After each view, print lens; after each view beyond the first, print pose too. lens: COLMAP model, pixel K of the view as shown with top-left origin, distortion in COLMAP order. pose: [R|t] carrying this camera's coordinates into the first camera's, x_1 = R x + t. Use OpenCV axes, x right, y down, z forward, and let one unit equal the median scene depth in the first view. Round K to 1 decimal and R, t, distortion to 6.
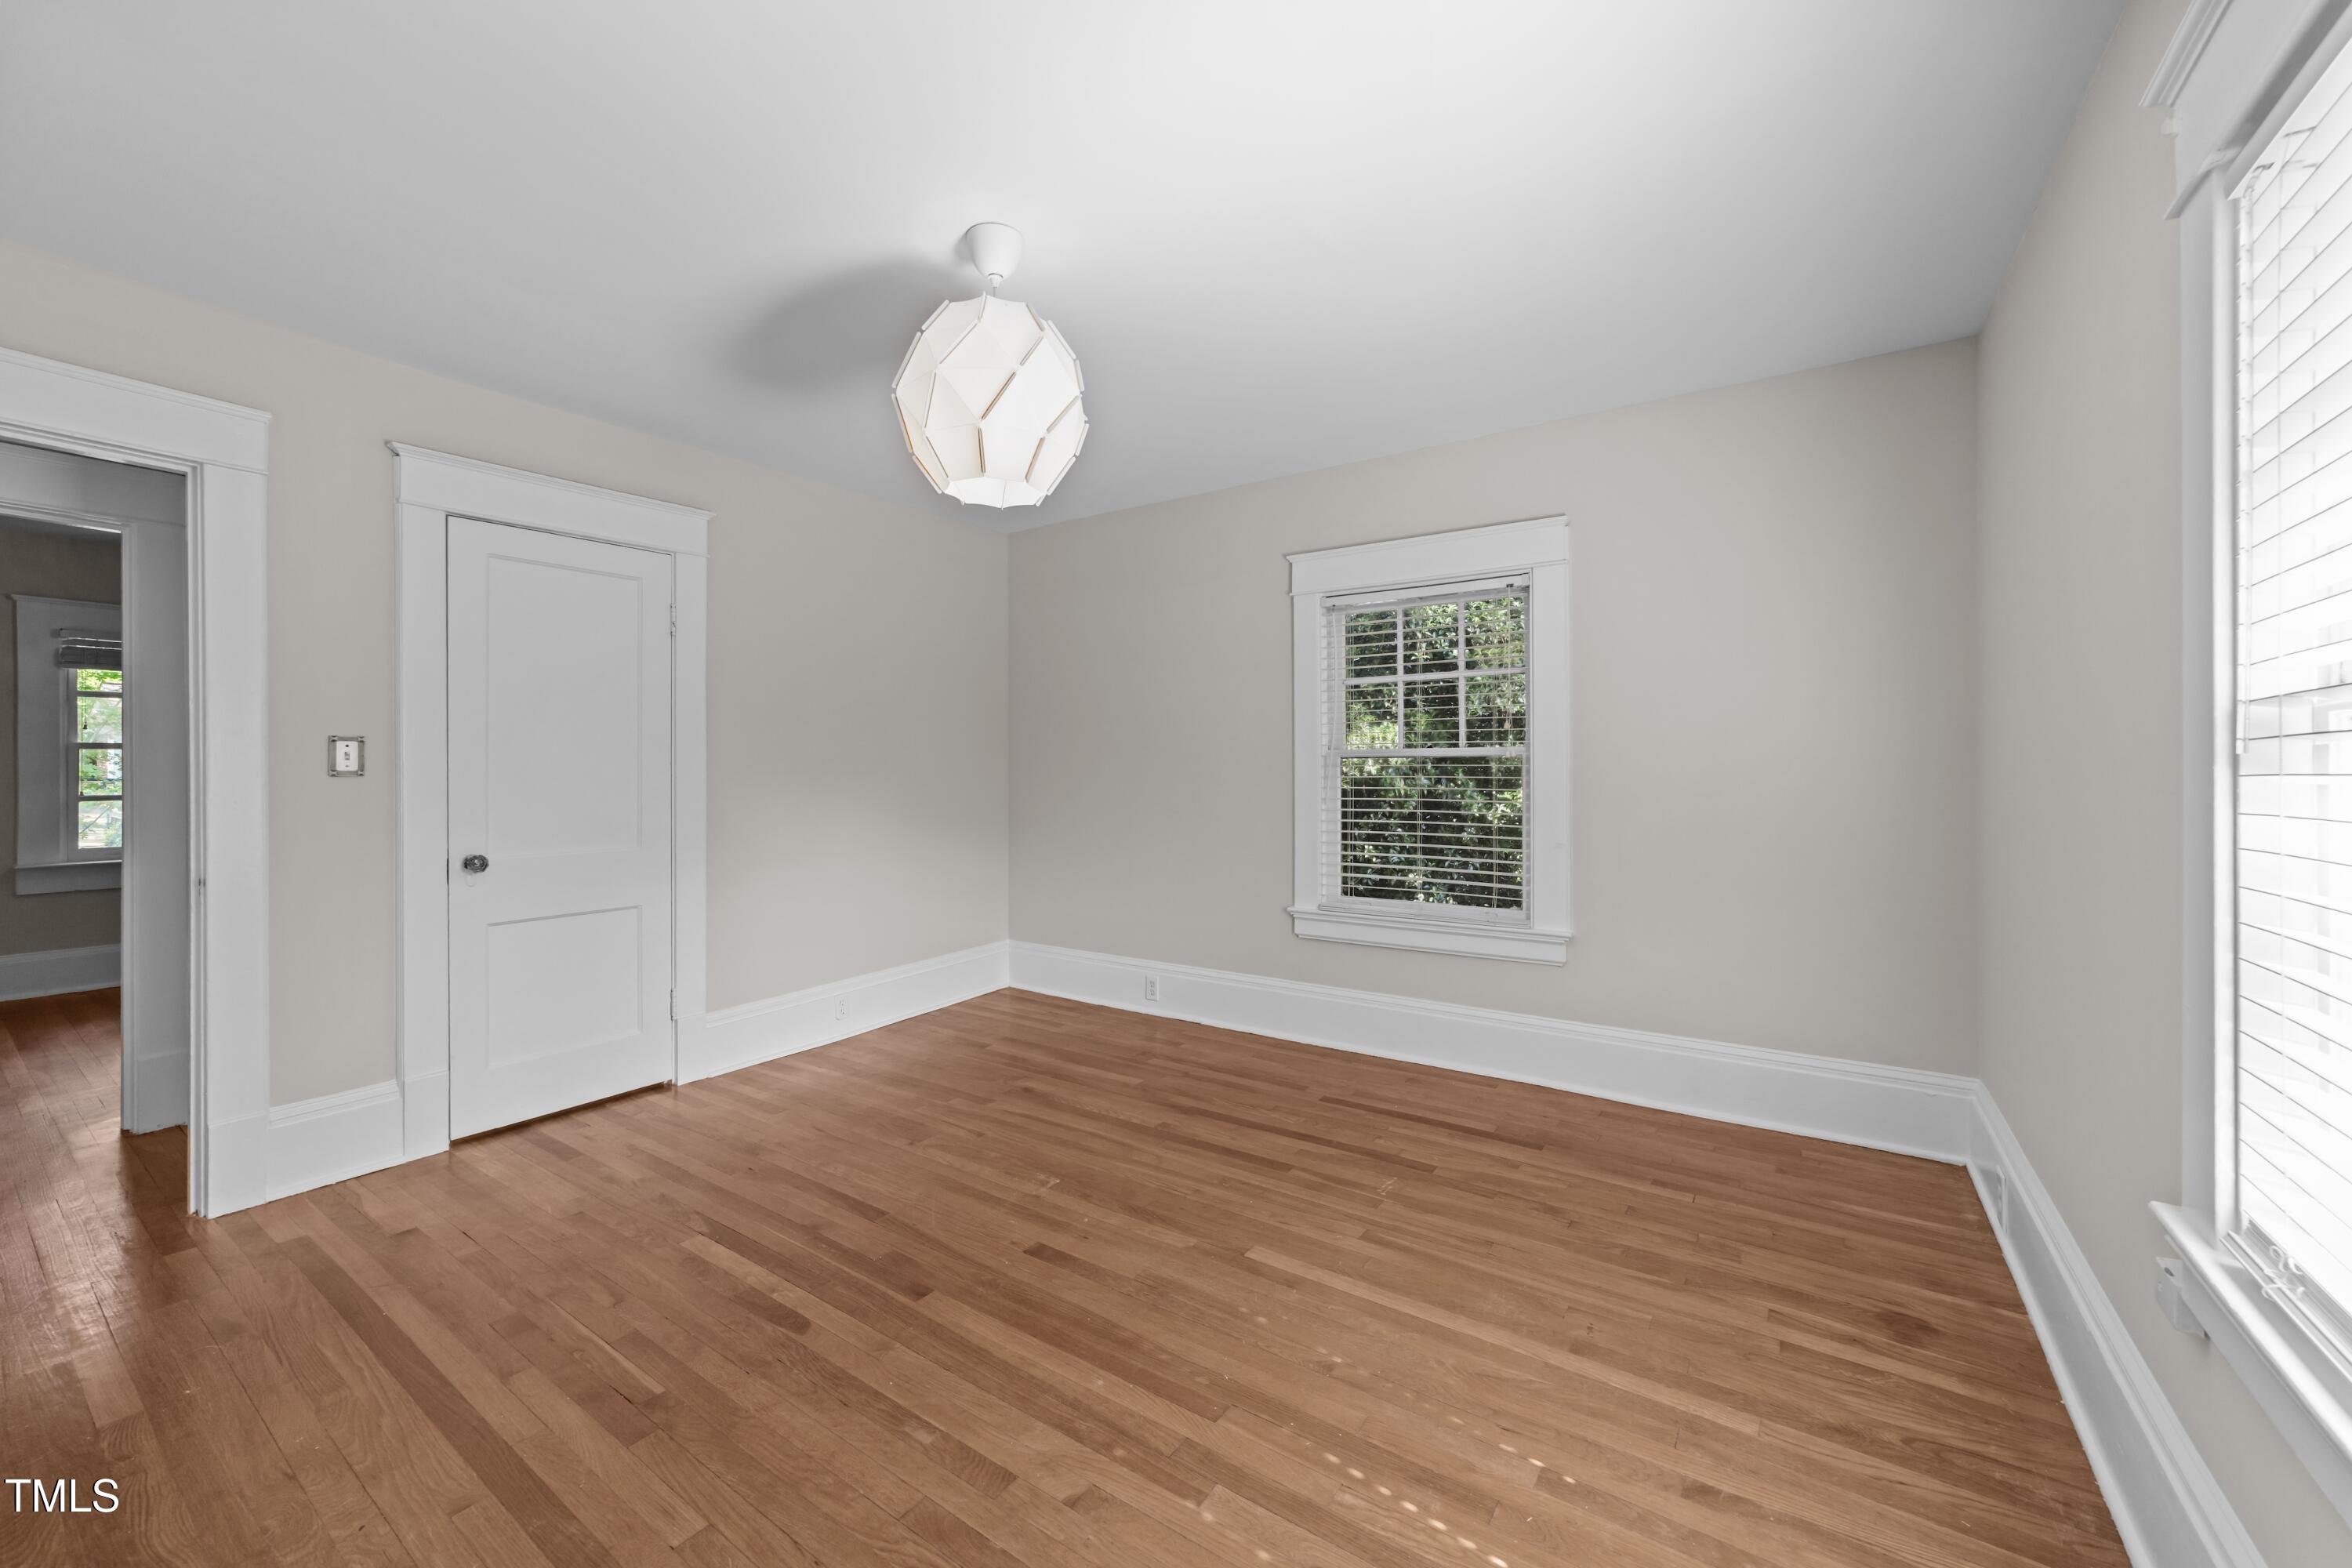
lens RADIAL K [[906.0, 0, 1173.4], [0, 906.0, 773.0], [0, 0, 1]] dist [-0.007992, 0.000679]
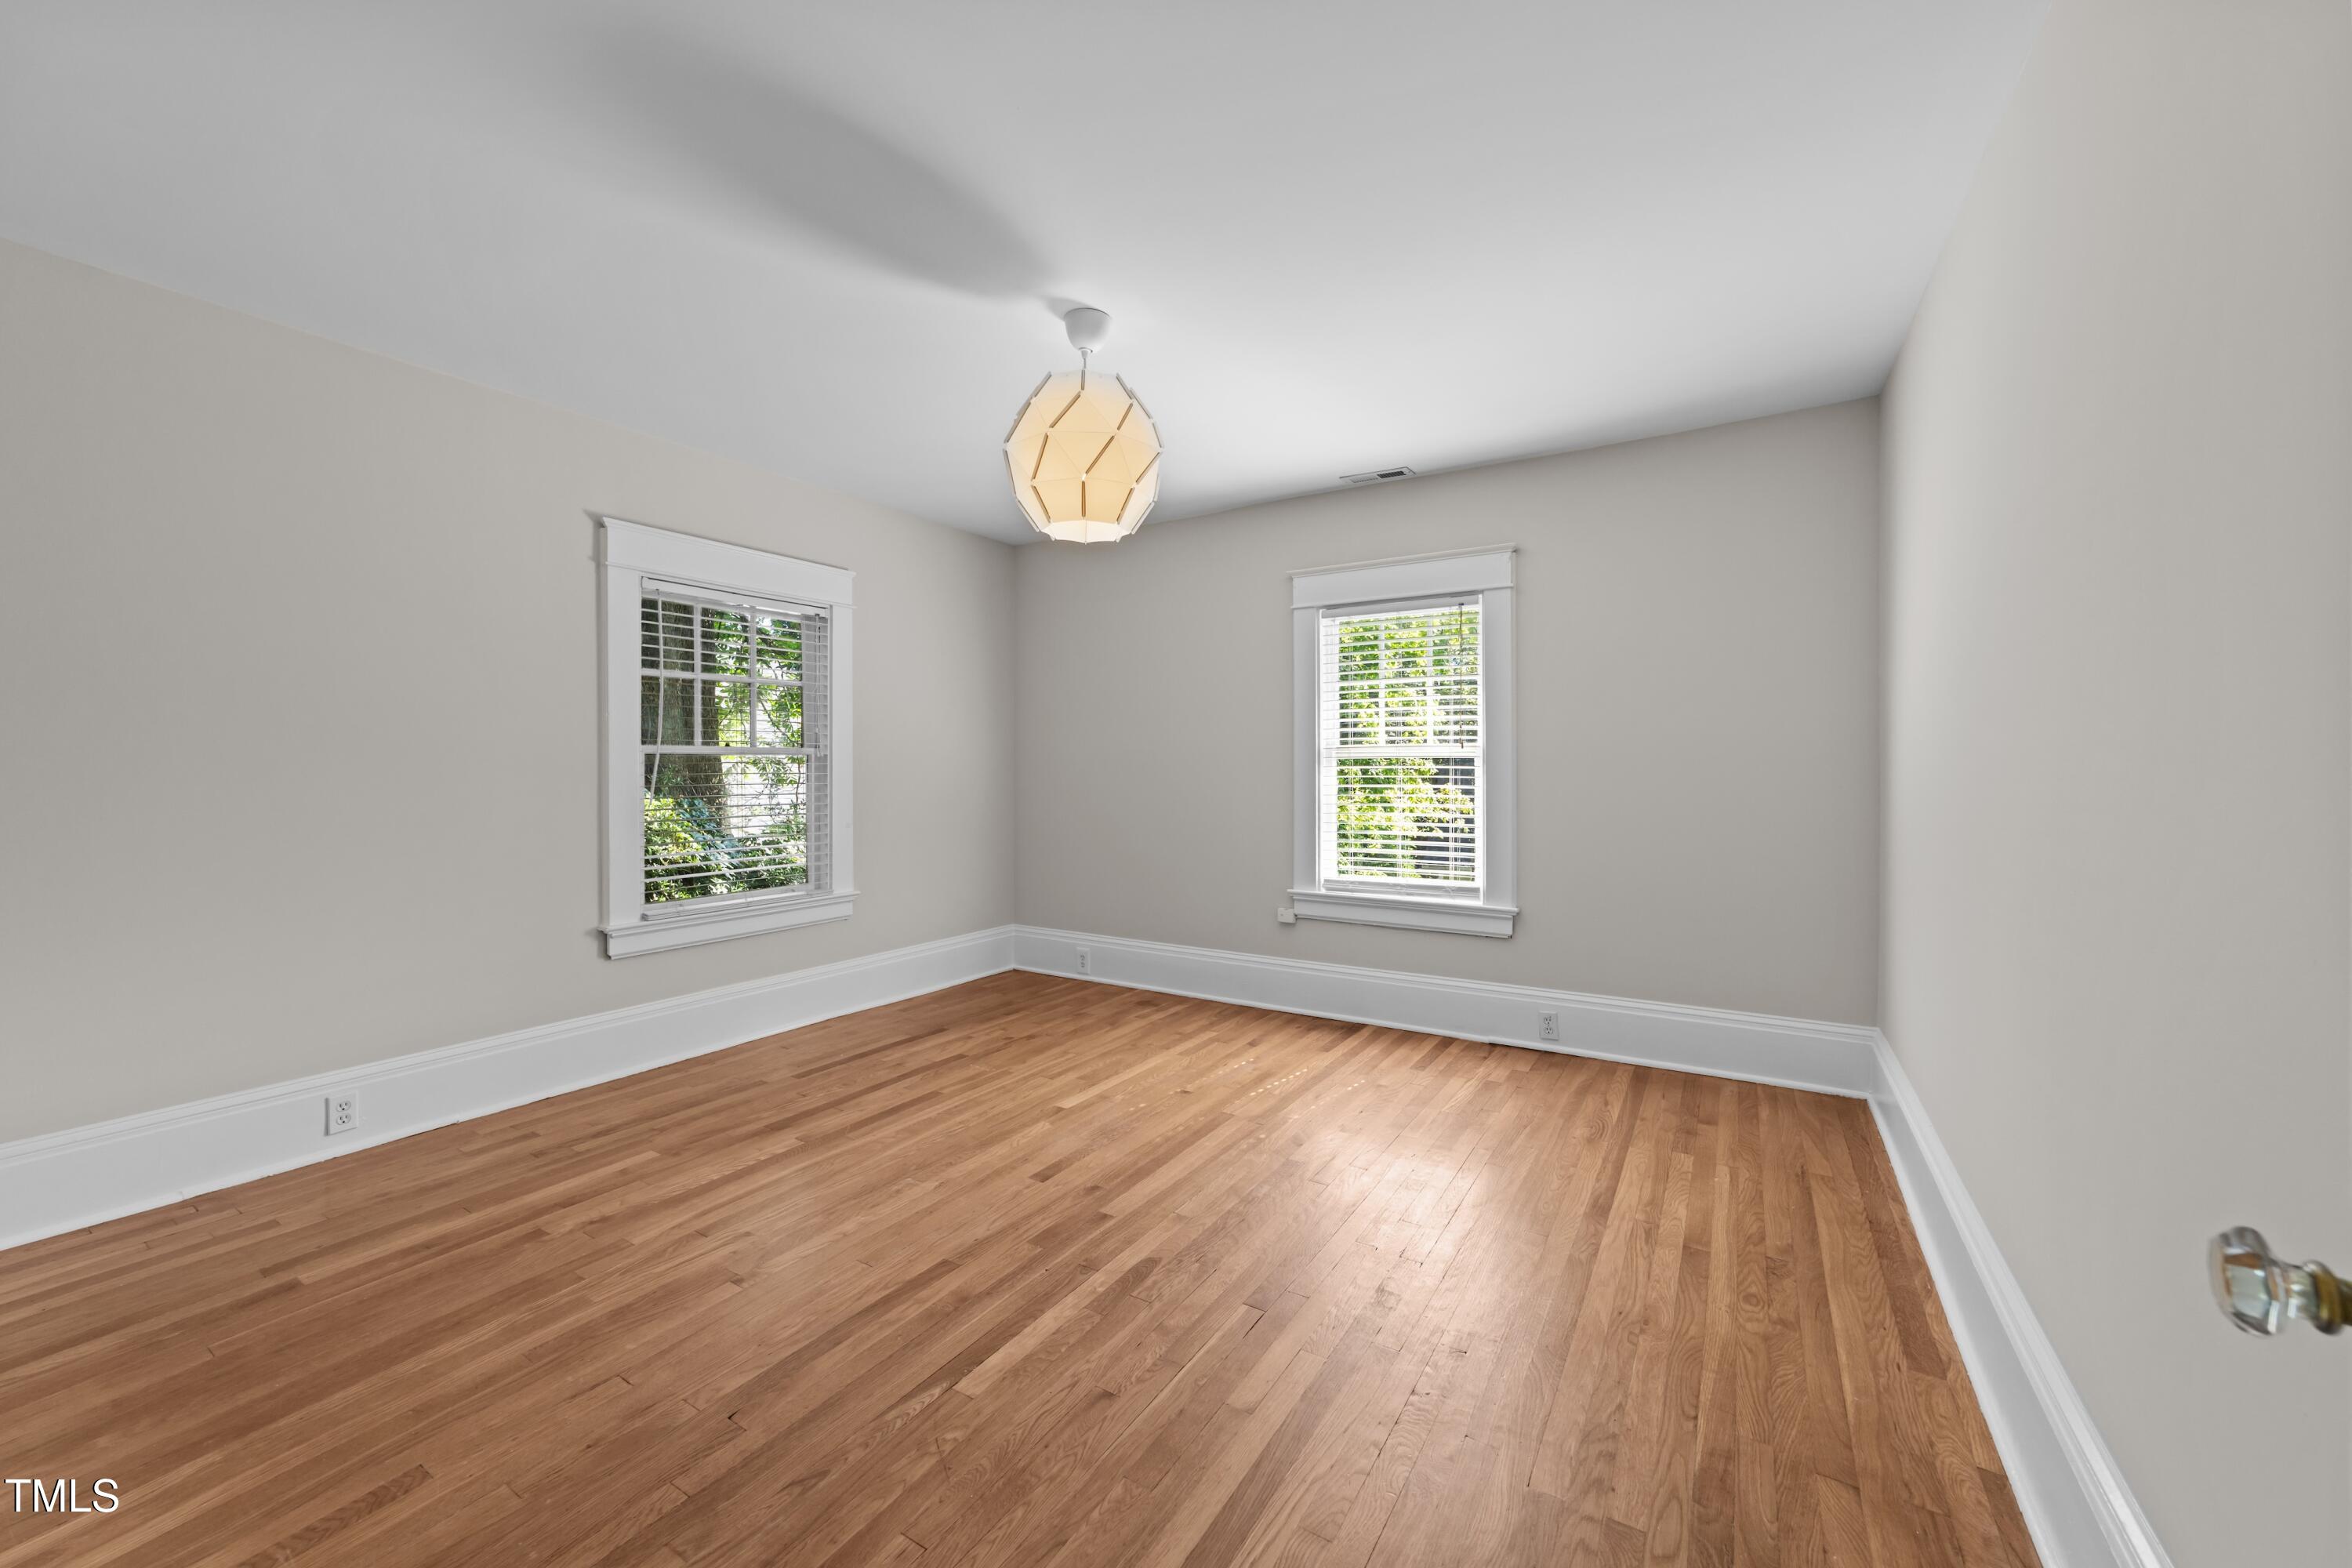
lens RADIAL K [[906.0, 0, 1171.3], [0, 906.0, 784.3], [0, 0, 1]] dist [-0.007992, 0.000679]
pose [[-0.046006, -0.014765, 0.998832, -0.954285], [0.004614, 0.999877, 0.014993, 0.003979], [-0.998931, 0.005299, -0.045932, 0.641634]]
